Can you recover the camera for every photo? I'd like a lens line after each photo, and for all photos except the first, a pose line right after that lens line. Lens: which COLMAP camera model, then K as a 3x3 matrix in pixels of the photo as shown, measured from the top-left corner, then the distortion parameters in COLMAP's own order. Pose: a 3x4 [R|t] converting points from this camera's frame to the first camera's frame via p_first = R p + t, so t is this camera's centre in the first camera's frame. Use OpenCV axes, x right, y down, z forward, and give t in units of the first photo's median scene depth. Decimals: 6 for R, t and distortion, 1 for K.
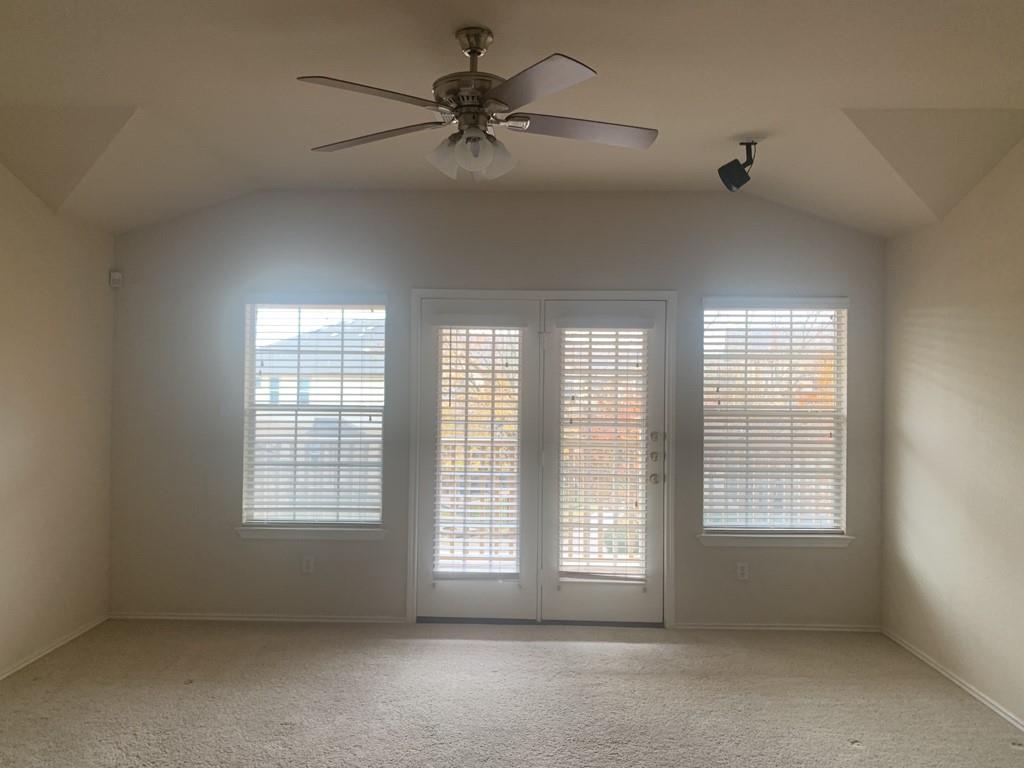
lens RADIAL K [[752.7, 0, 512.0], [0, 752.7, 384.0], [0, 0, 1]] dist [0.101791, -0.182421]
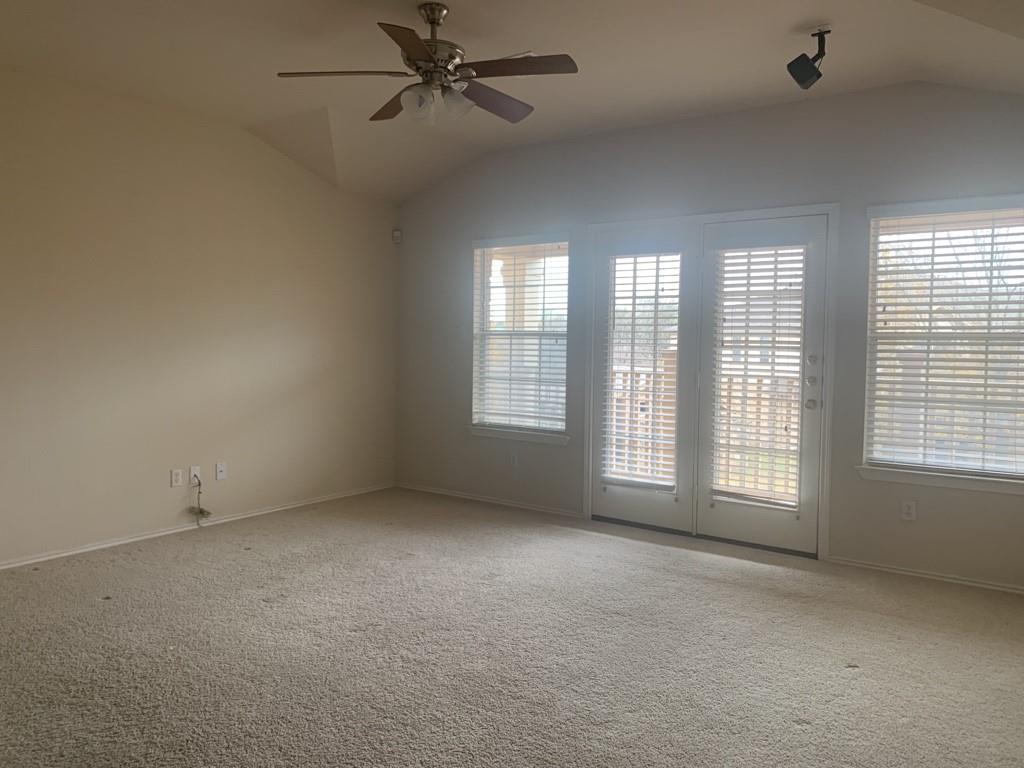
lens RADIAL K [[765.0, 0, 512.0], [0, 765.0, 384.0], [0, 0, 1]] dist [0.027781, 0.000354]
pose [[0.822522, 0.033383, -0.567752, 0.425553], [0.003178, 0.997991, 0.063284, 0.037554], [0.568724, -0.053857, 0.820763, -0.004122]]
